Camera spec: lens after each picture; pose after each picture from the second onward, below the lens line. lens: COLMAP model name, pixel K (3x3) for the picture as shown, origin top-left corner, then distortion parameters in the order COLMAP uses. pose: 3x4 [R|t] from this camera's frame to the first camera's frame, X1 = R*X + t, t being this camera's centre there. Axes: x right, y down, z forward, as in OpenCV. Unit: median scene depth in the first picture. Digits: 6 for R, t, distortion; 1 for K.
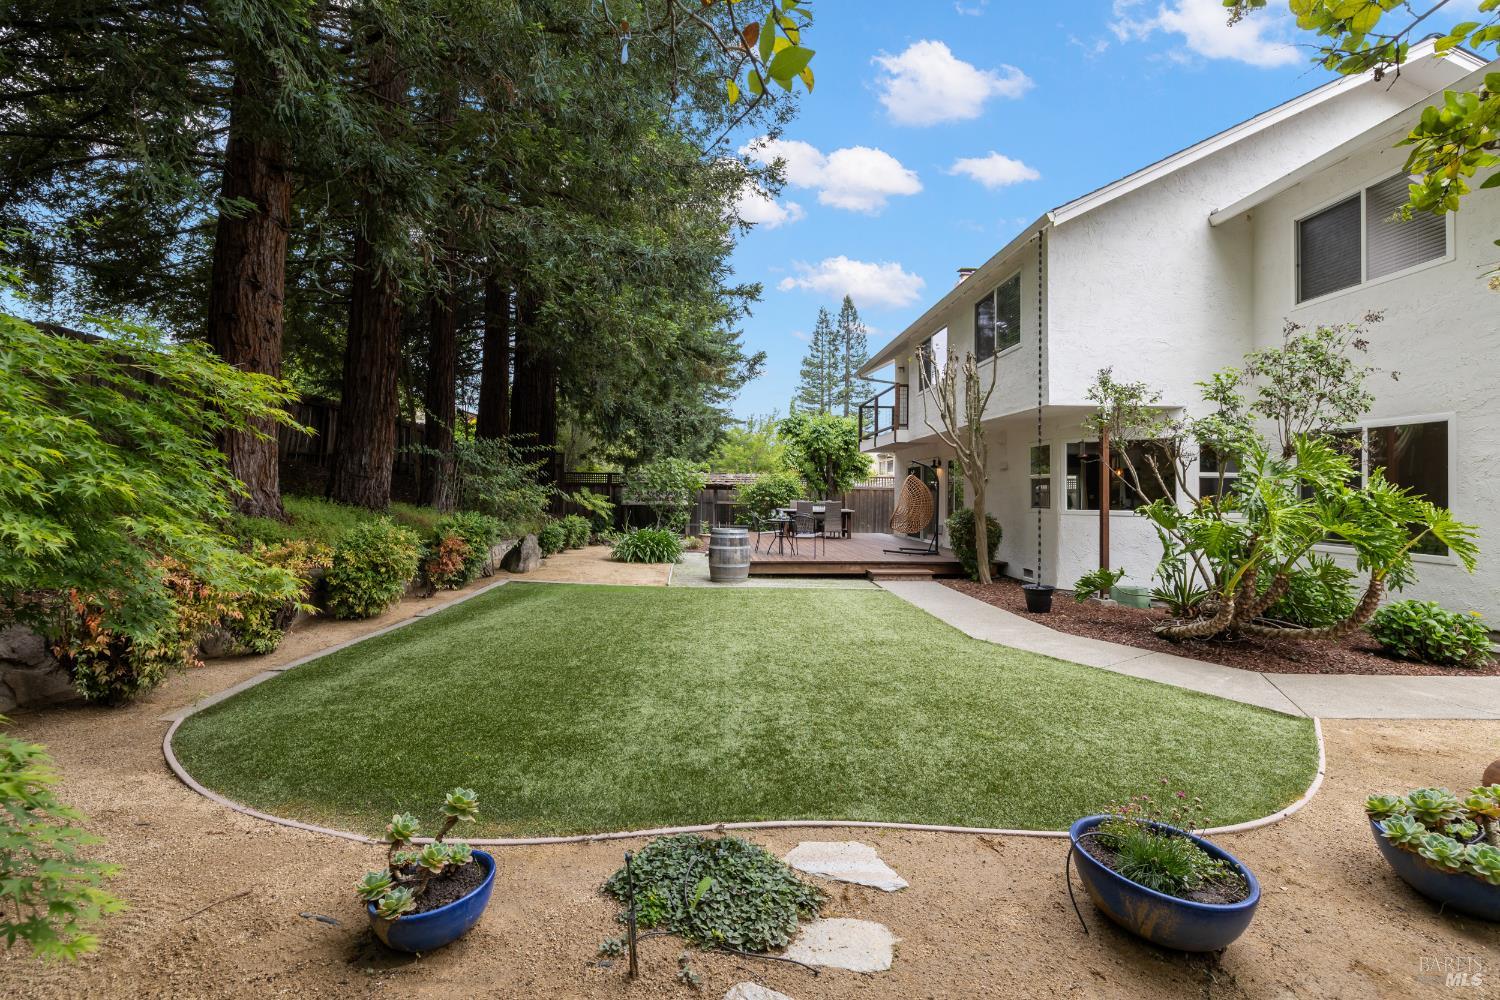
lens RADIAL K [[629.9, 0, 751.5], [0, 629.9, 489.2], [0, 0, 1]] dist [0.002970, -0.000253]
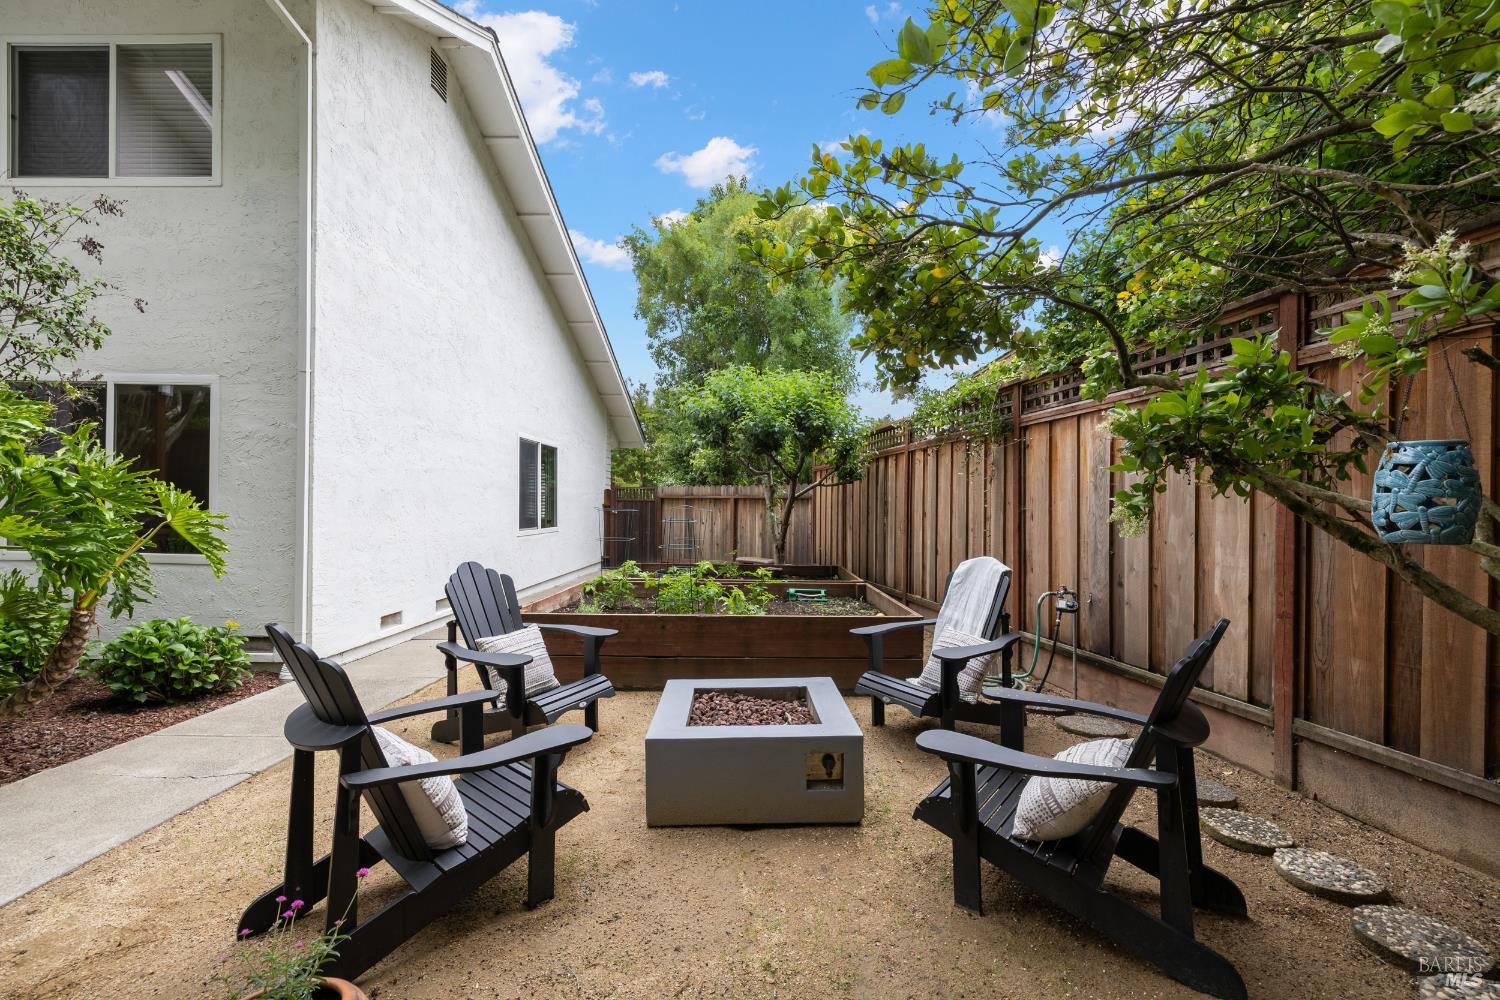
lens RADIAL K [[629.9, 0, 754.2], [0, 629.9, 501.9], [0, 0, 1]] dist [0.002970, -0.000253]
pose [[0.060626, -0.005853, 0.998143, 0.361245], [-0.022257, 0.999726, 0.007214, 0.019561], [-0.997912, -0.022653, 0.060479, 0.272694]]
